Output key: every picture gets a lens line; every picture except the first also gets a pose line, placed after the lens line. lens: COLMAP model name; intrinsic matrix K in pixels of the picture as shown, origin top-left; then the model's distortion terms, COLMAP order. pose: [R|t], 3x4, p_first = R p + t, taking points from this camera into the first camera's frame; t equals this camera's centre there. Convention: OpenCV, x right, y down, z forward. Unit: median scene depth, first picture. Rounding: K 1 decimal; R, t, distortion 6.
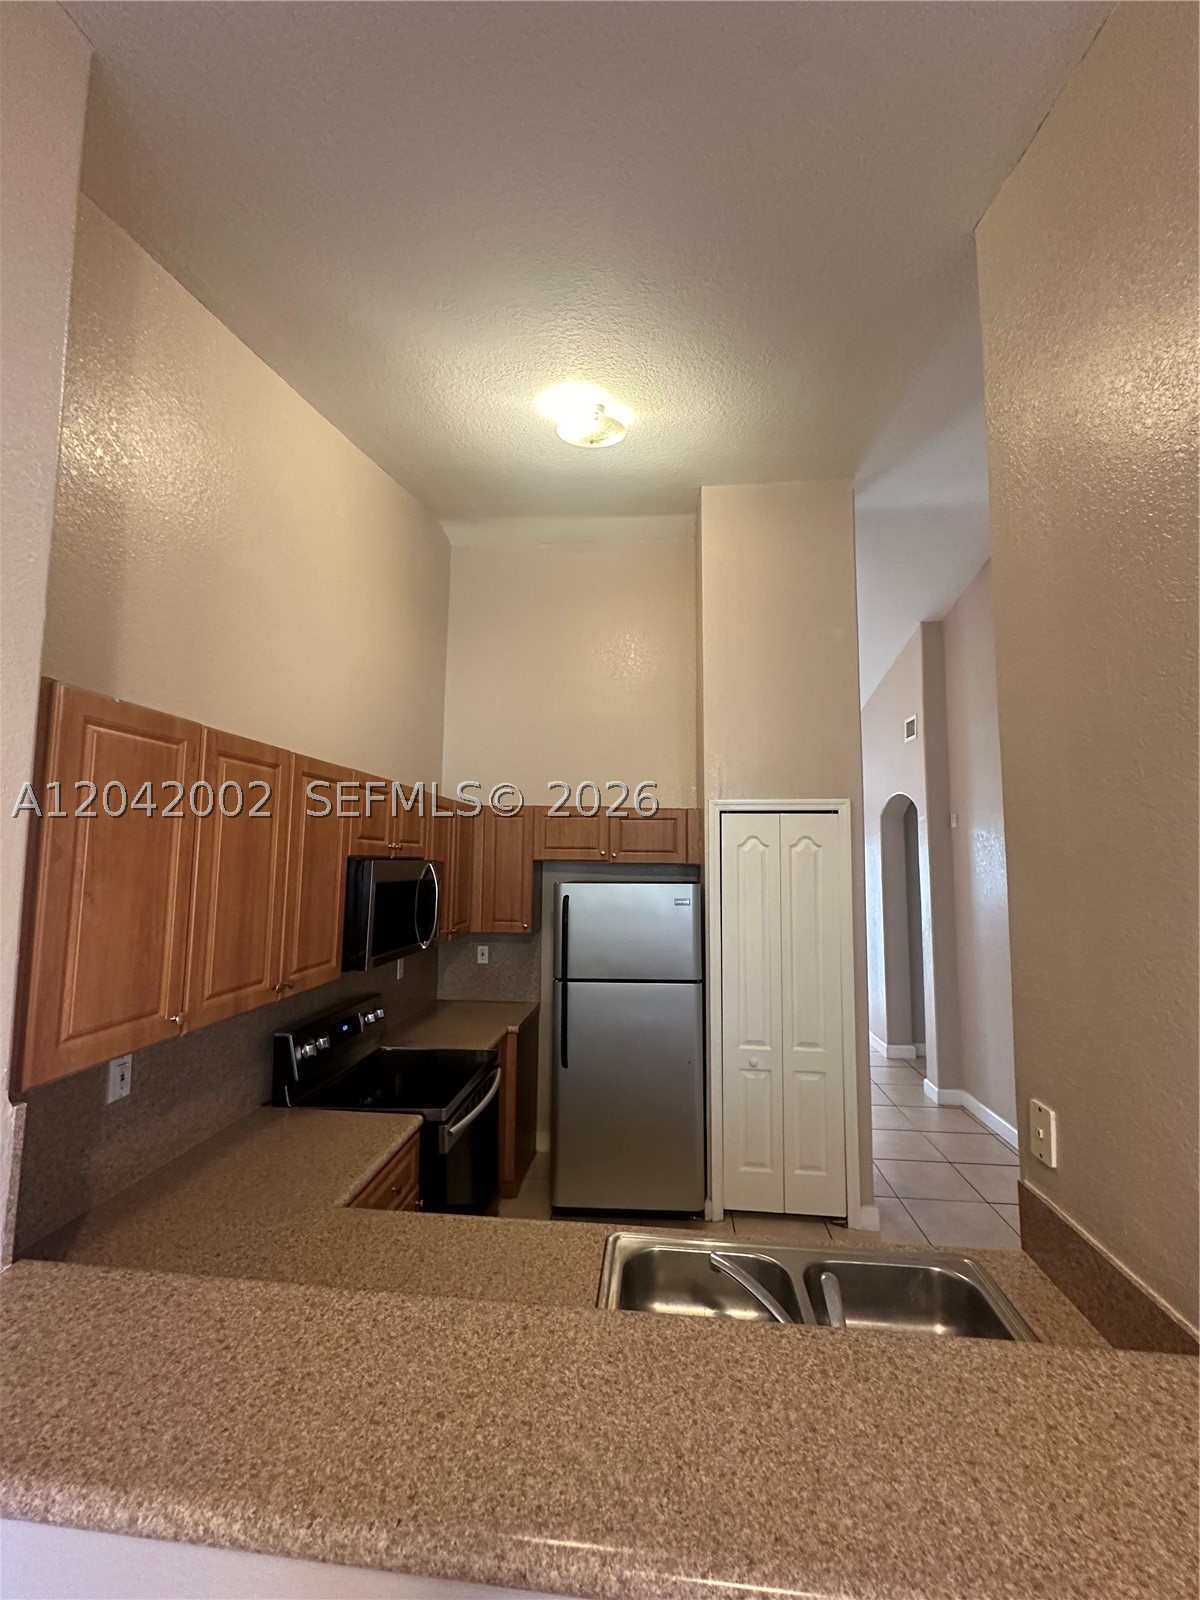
lens RADIAL K [[638.6, 0, 600.0], [0, 638.6, 800.0], [0, 0, 1]] dist [-0.007301, 0.001499]
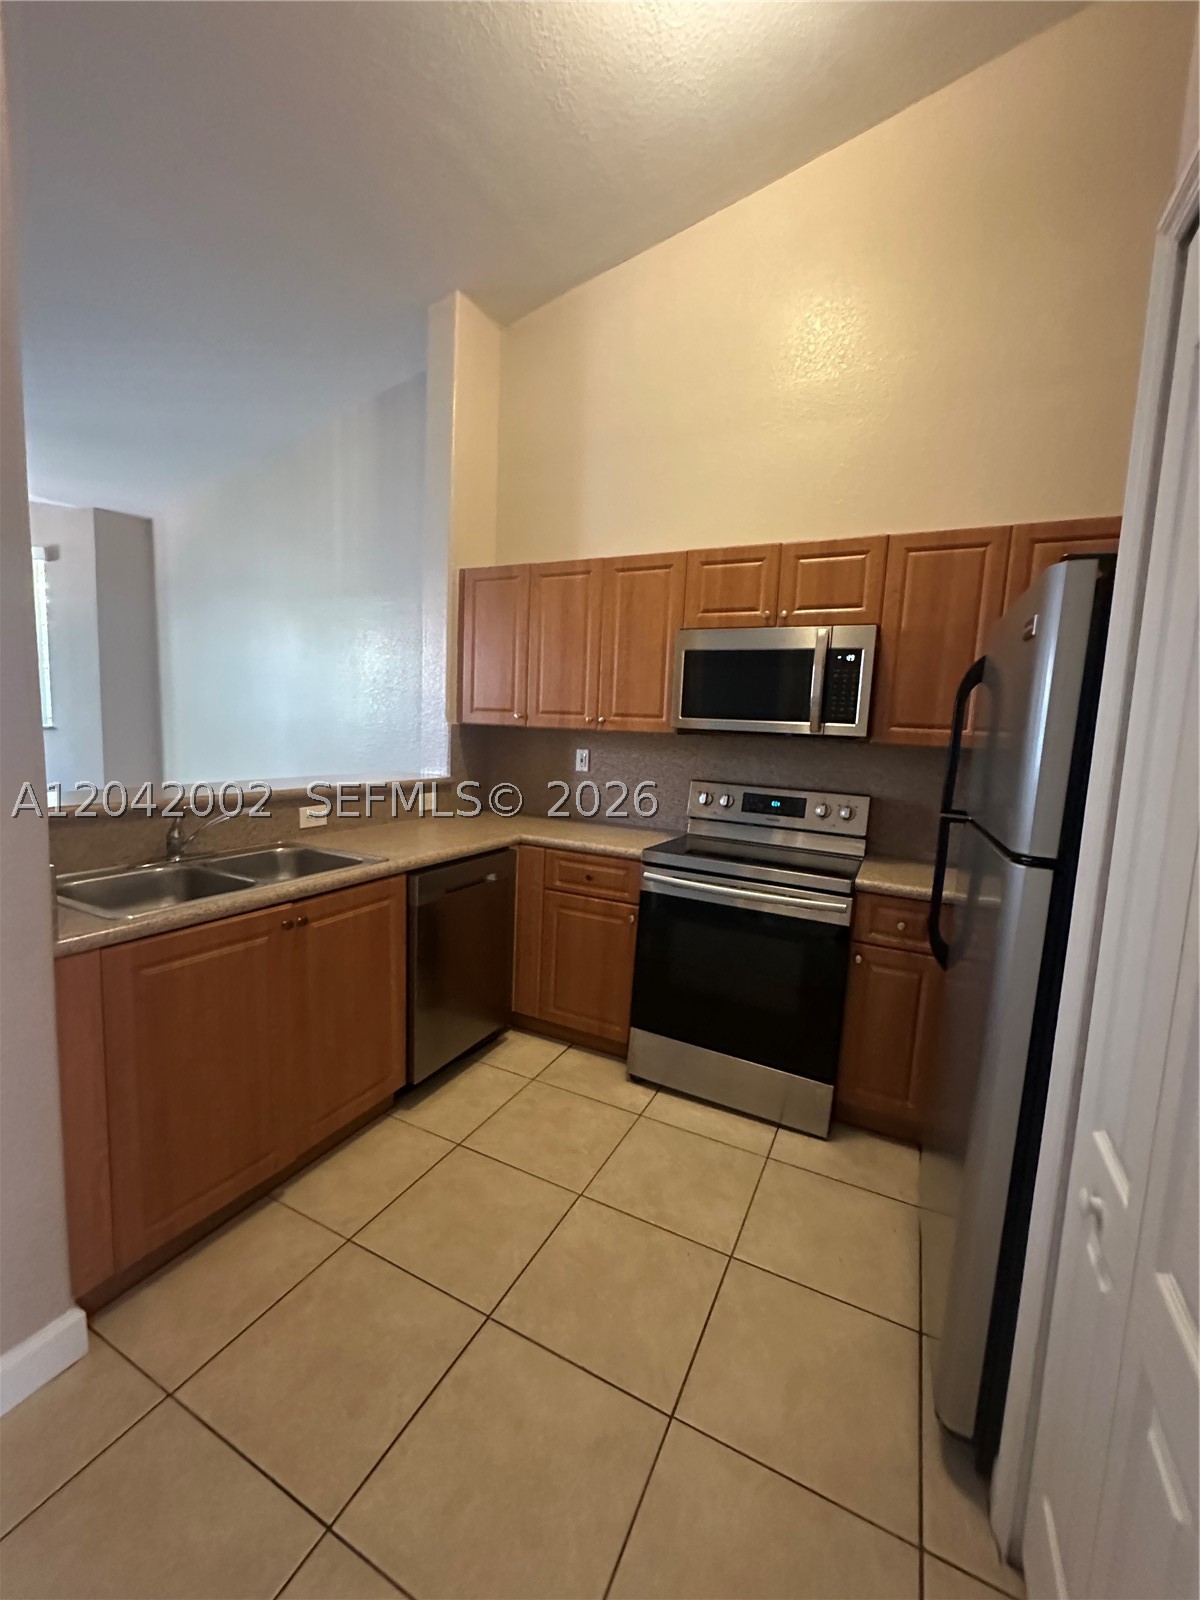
lens RADIAL K [[638.6, 0, 600.0], [0, 638.6, 800.0], [0, 0, 1]] dist [-0.007301, 0.001499]
pose [[-0.352764, 0.082017, -0.932111, 0.883992], [0.039586, 0.996567, 0.072707, 0.356800], [0.934875, -0.011251, -0.354800, 1.481450]]
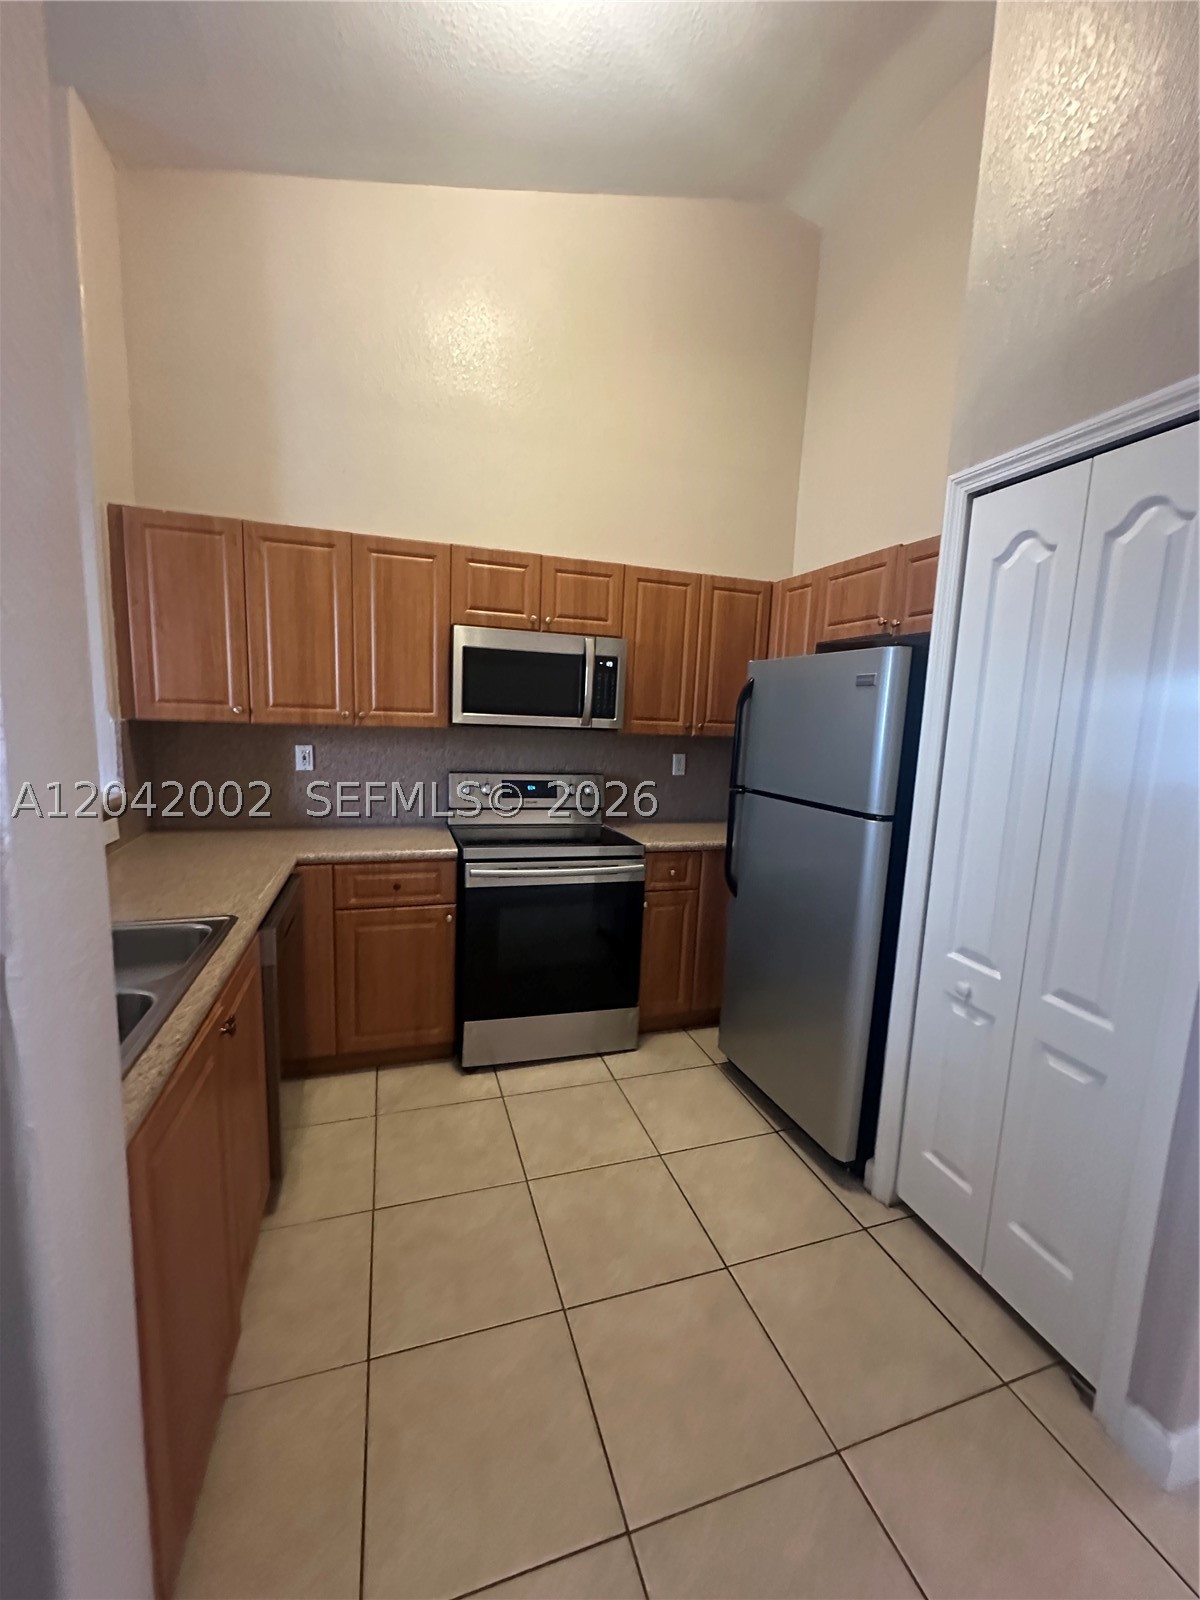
lens RADIAL K [[638.6, 0, 600.0], [0, 638.6, 800.0], [0, 0, 1]] dist [-0.007301, 0.001499]
pose [[0.404050, 0.134594, -0.904781, 0.930727], [0.049900, 0.984400, 0.168722, 0.257426], [0.913375, -0.113320, 0.391031, 0.890461]]
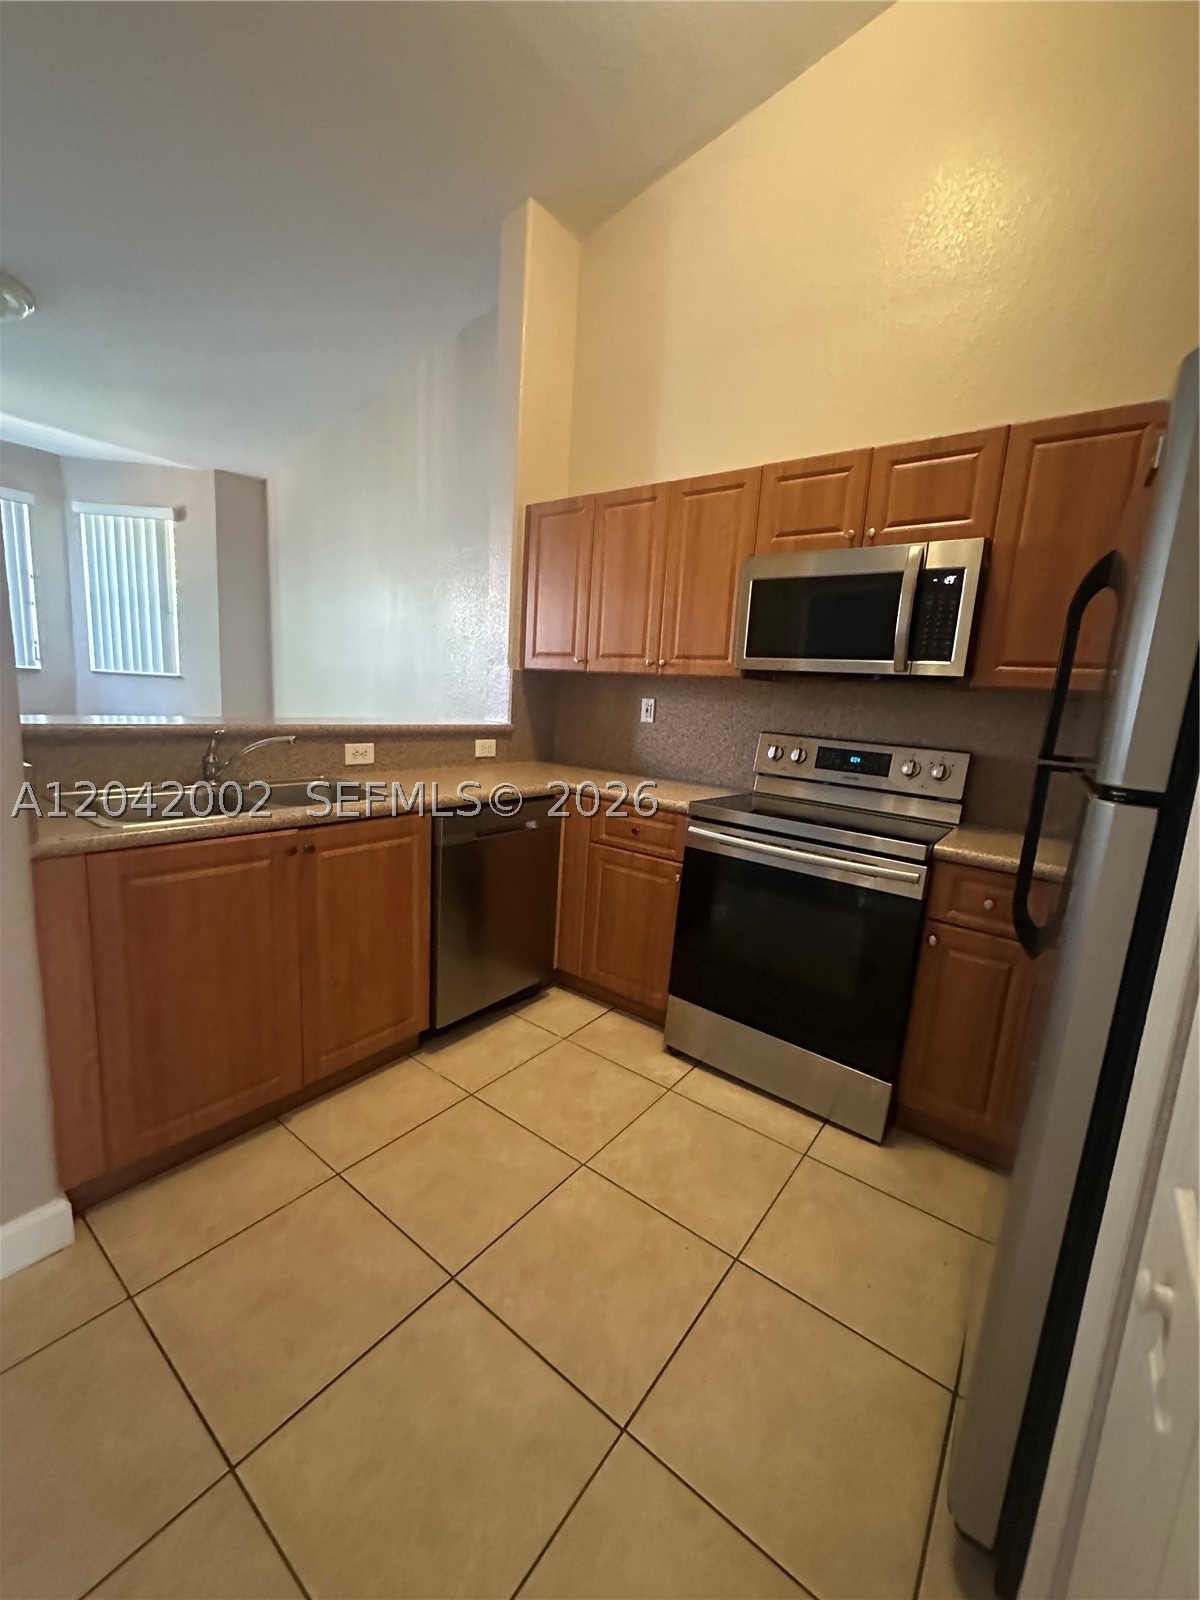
lens RADIAL K [[636.5, 0, 600.0], [0, 636.5, 800.0], [0, 0, 1]] dist [-0.005919, 0.000981]
pose [[-0.519746, 0.099532, -0.848503, 0.735964], [0.013385, 0.994017, 0.108403, 0.419600], [0.854216, 0.044985, -0.517968, 1.560159]]
